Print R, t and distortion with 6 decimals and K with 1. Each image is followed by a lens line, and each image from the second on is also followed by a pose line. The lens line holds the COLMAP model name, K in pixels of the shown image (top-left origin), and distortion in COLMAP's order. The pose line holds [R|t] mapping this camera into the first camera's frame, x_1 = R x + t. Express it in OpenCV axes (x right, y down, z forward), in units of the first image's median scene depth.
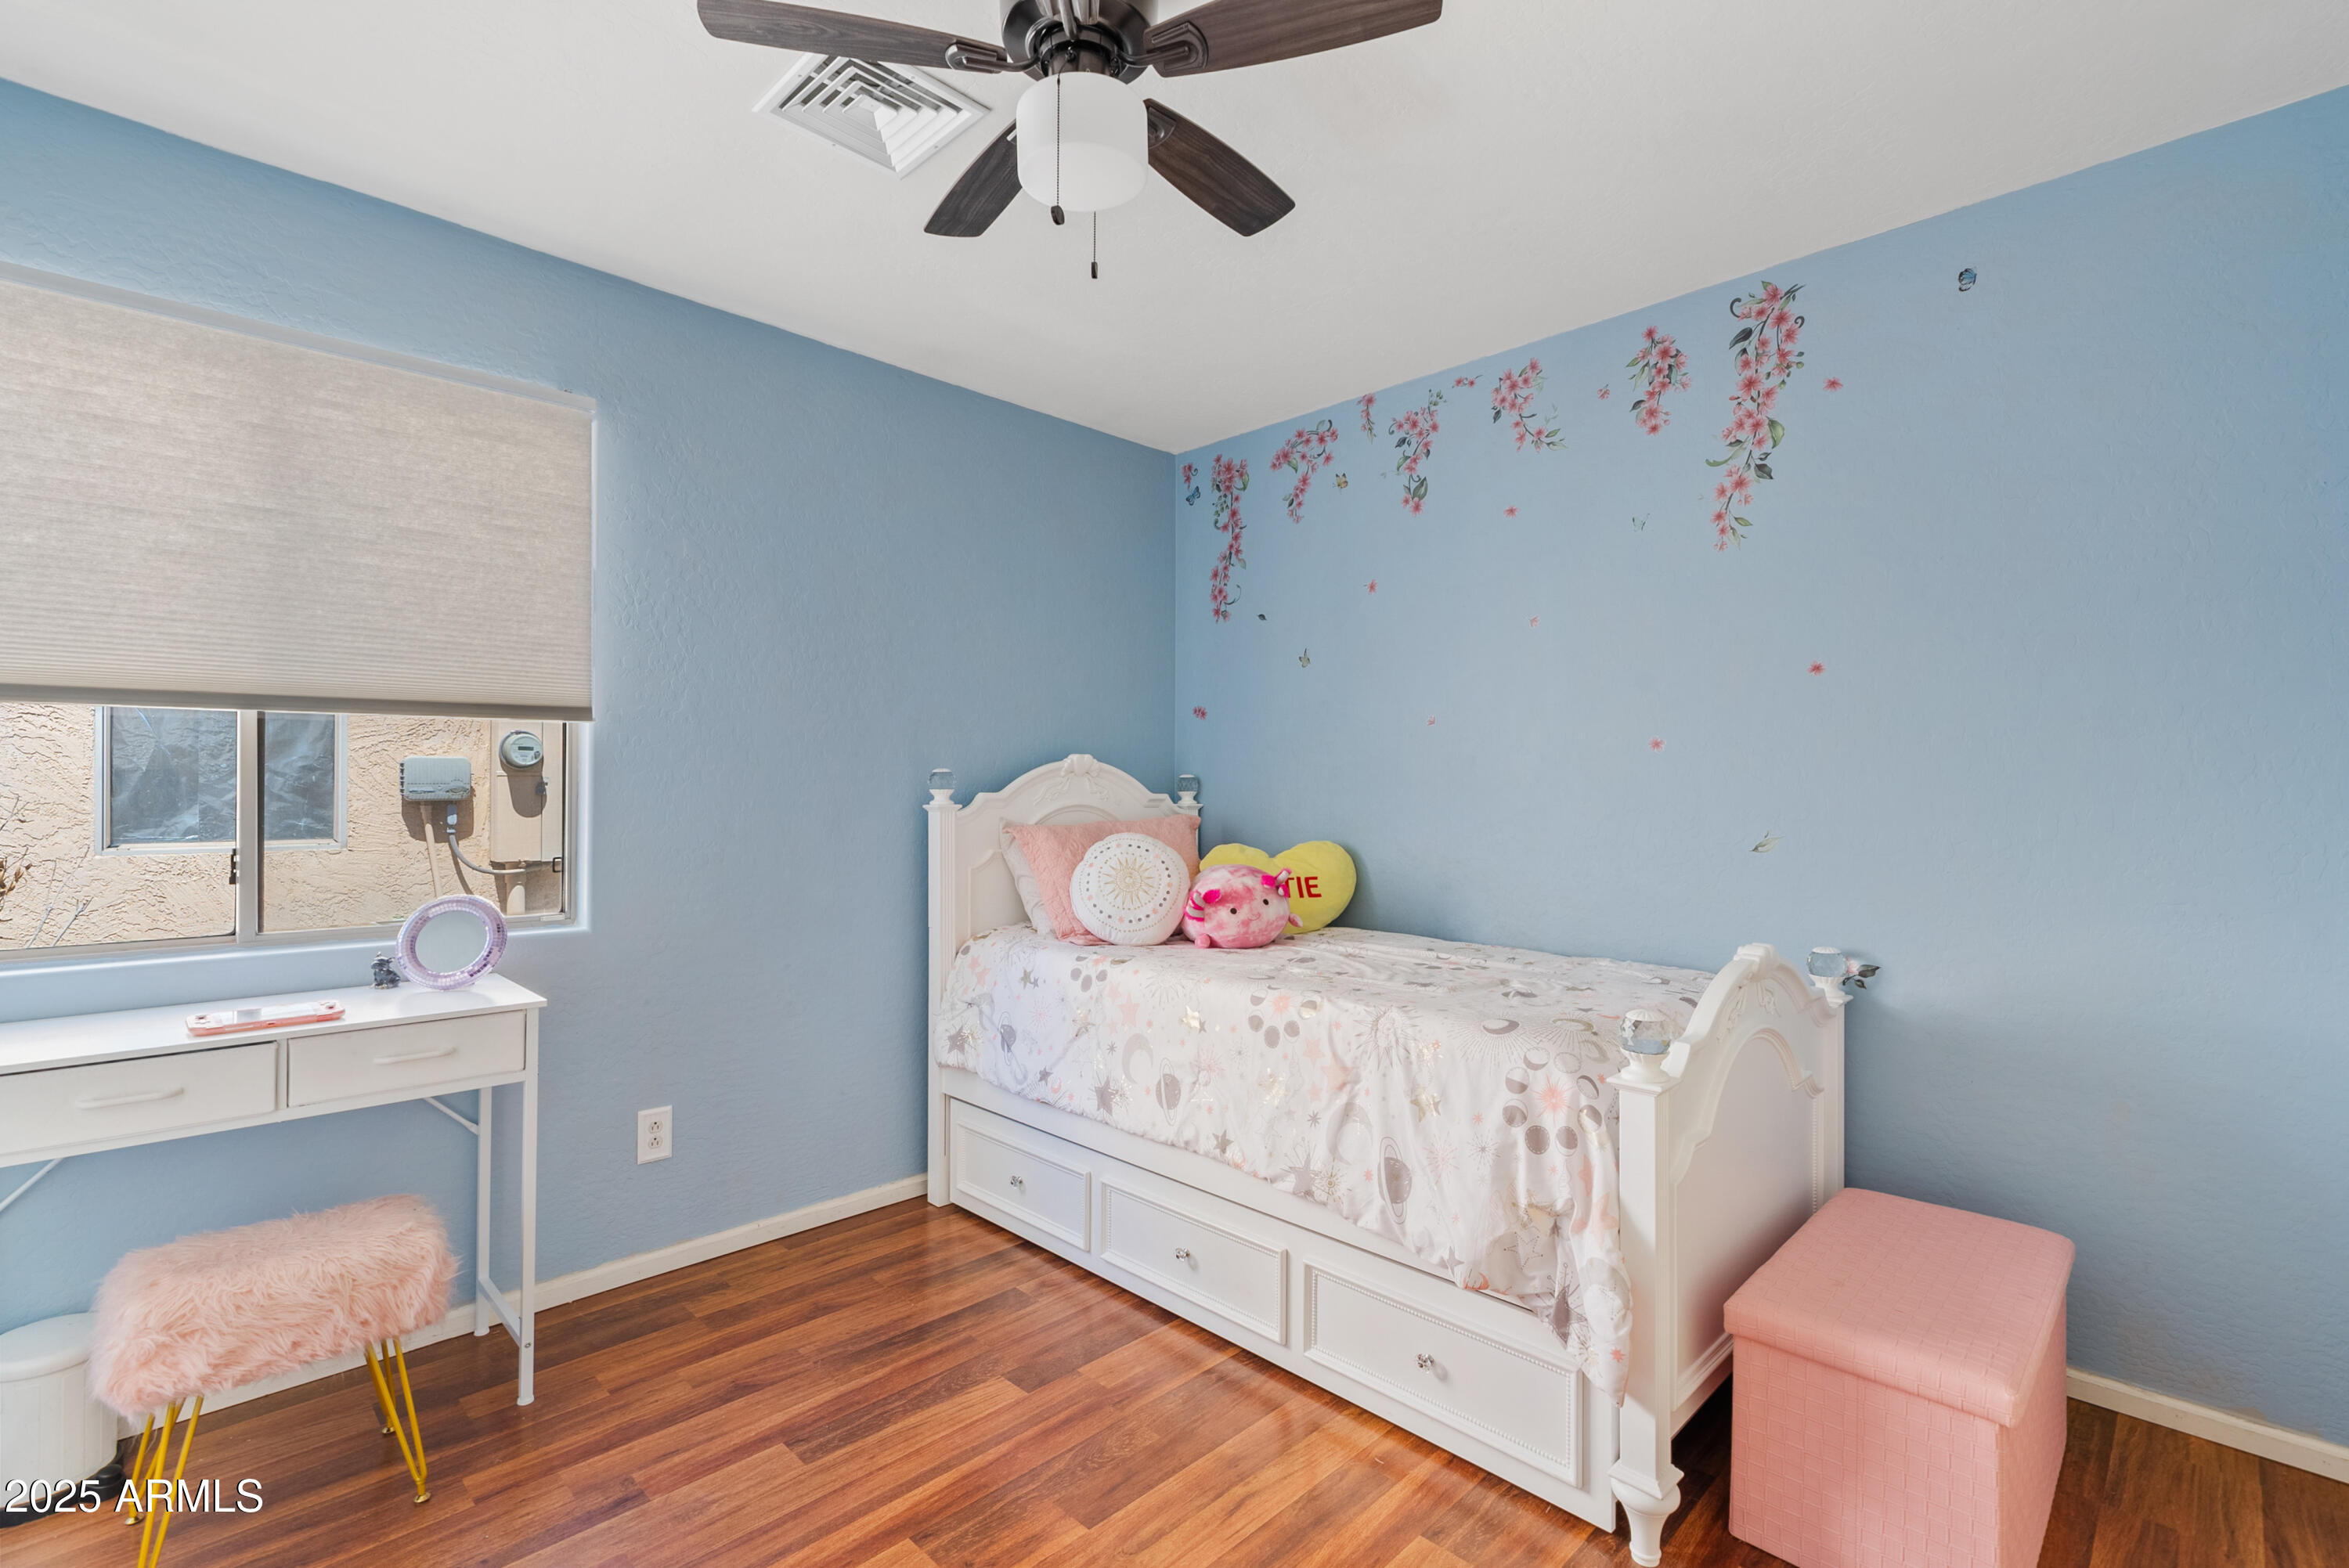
lens RADIAL K [[1066.9, 0, 1177.4], [0, 1066.9, 798.8], [0, 0, 1]] dist [-0.003805, 0.001300]
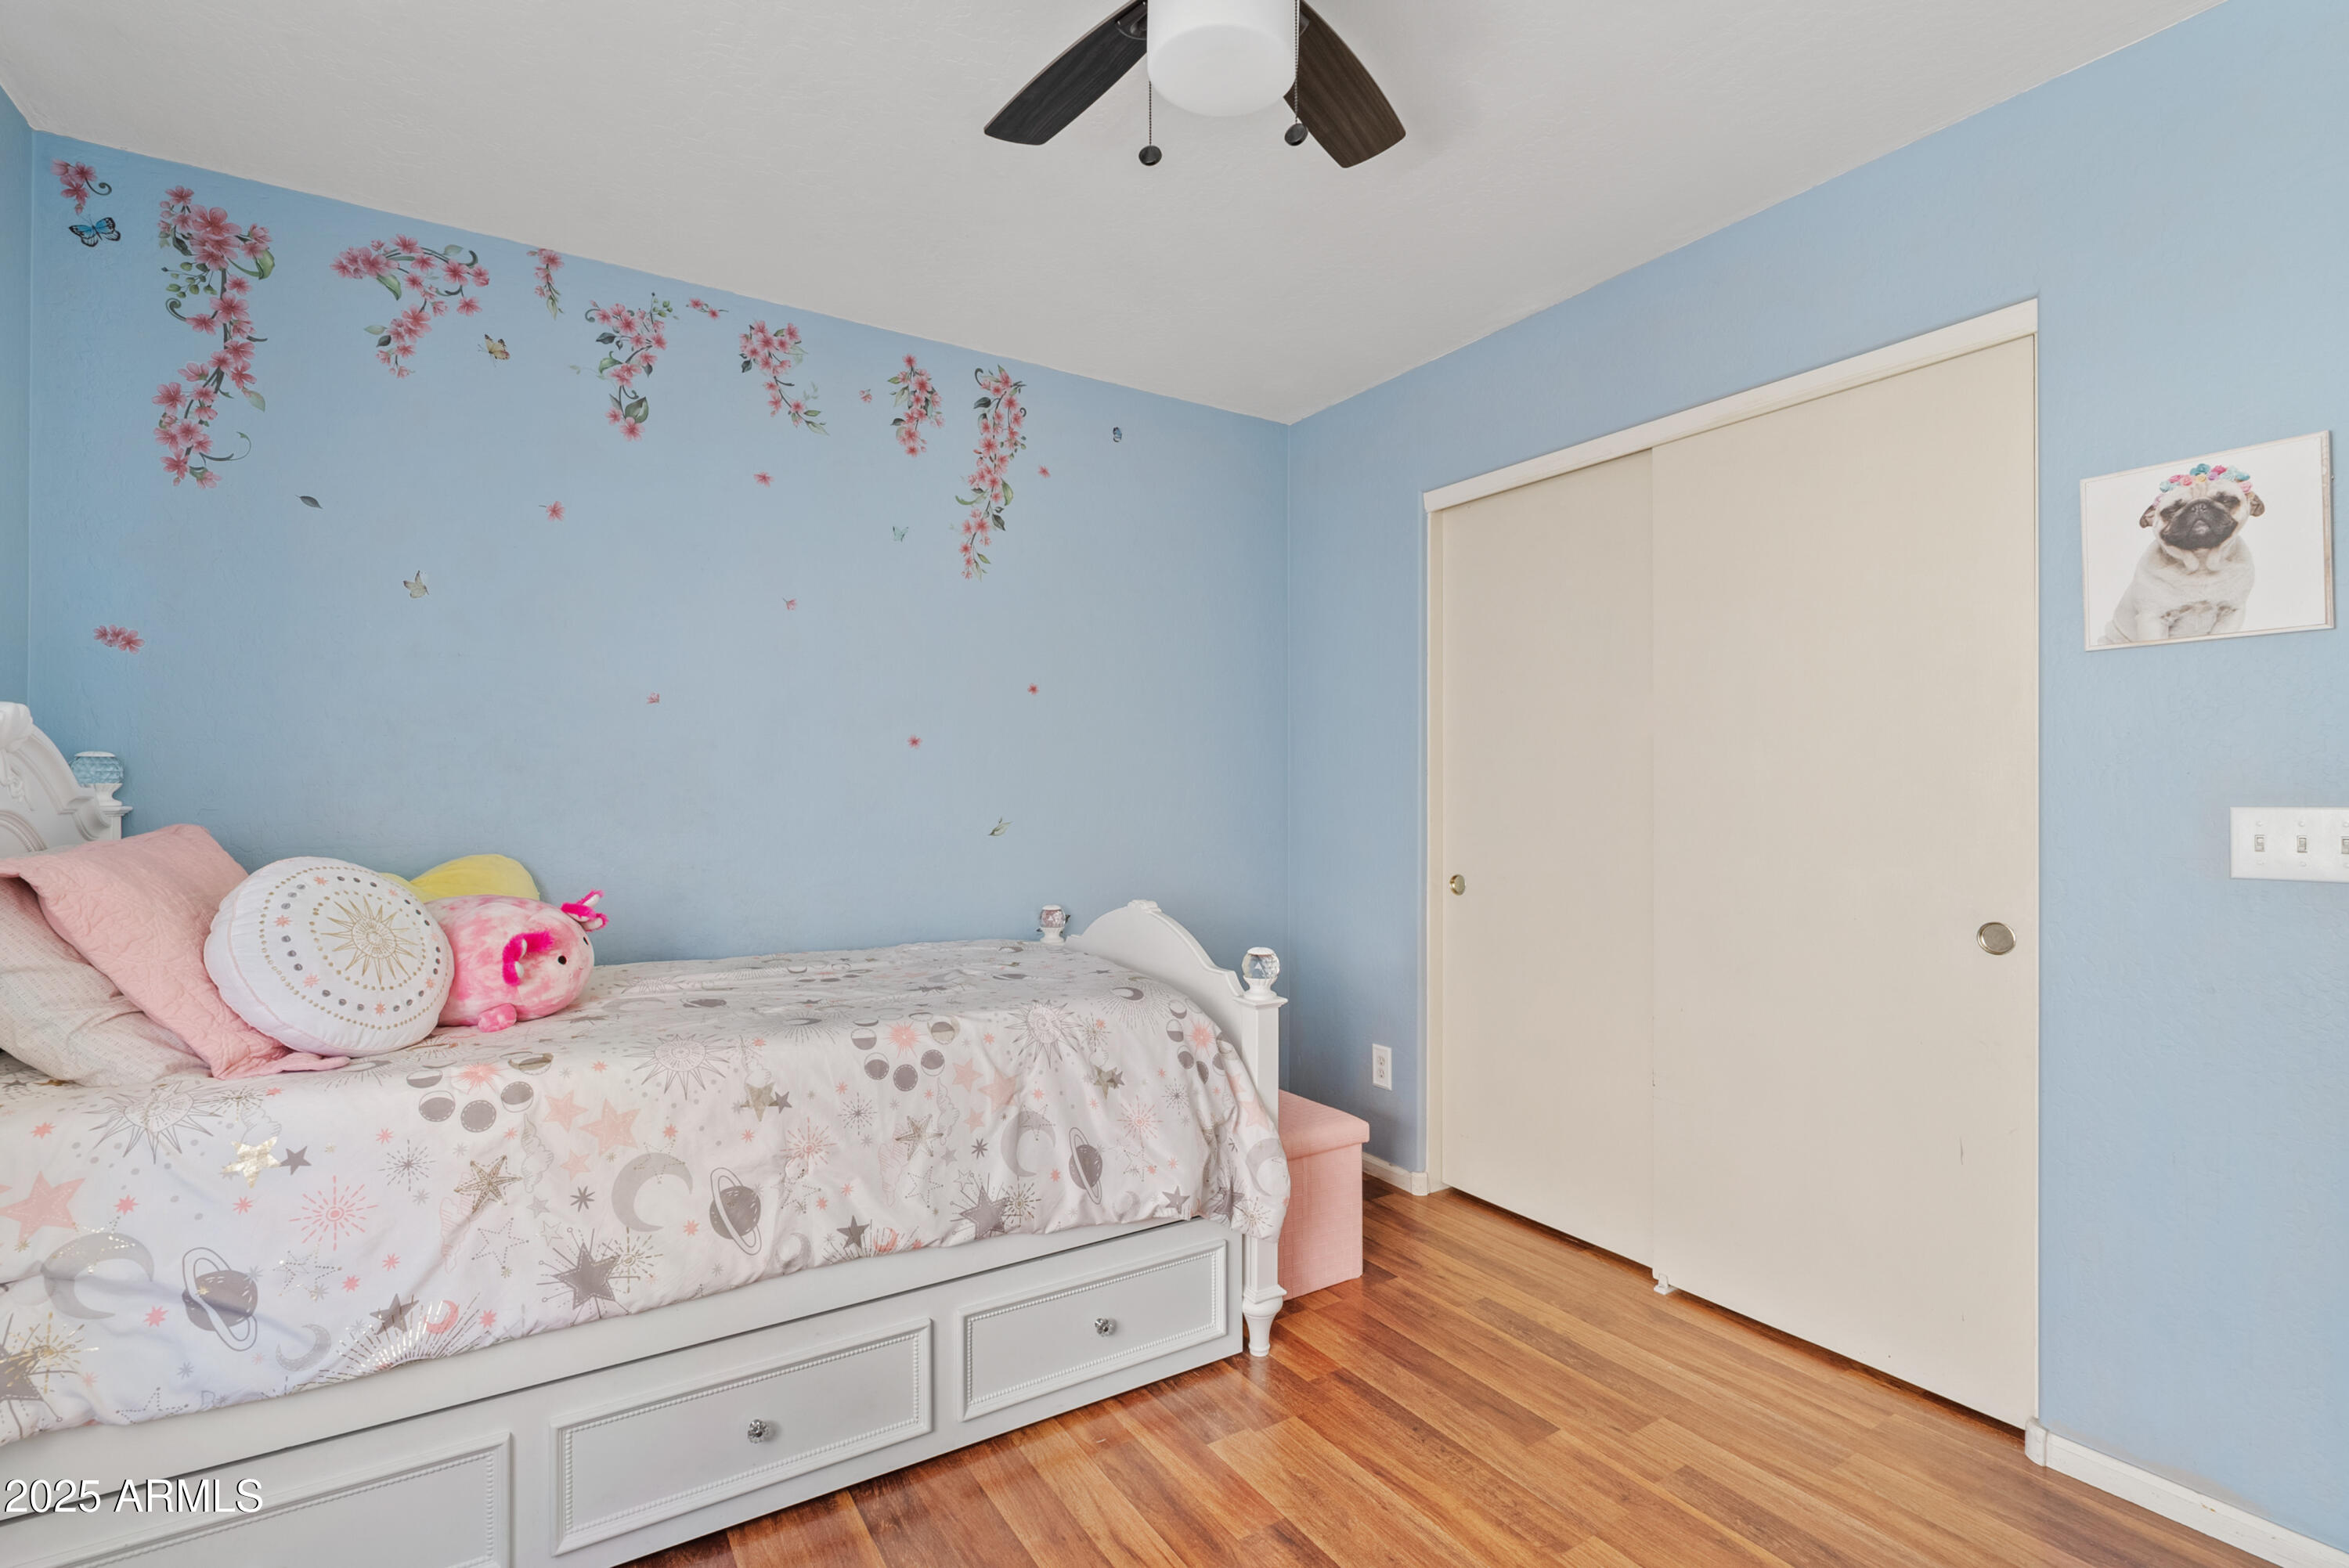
lens RADIAL K [[1066.9, 0, 1177.4], [0, 1066.9, 798.8], [0, 0, 1]] dist [-0.003805, 0.001300]
pose [[0.213089, -0.010252, 0.976979, -0.592350], [0.004758, 0.999944, 0.009455, -0.001726], [-0.977021, 0.002633, 0.213126, 0.535567]]
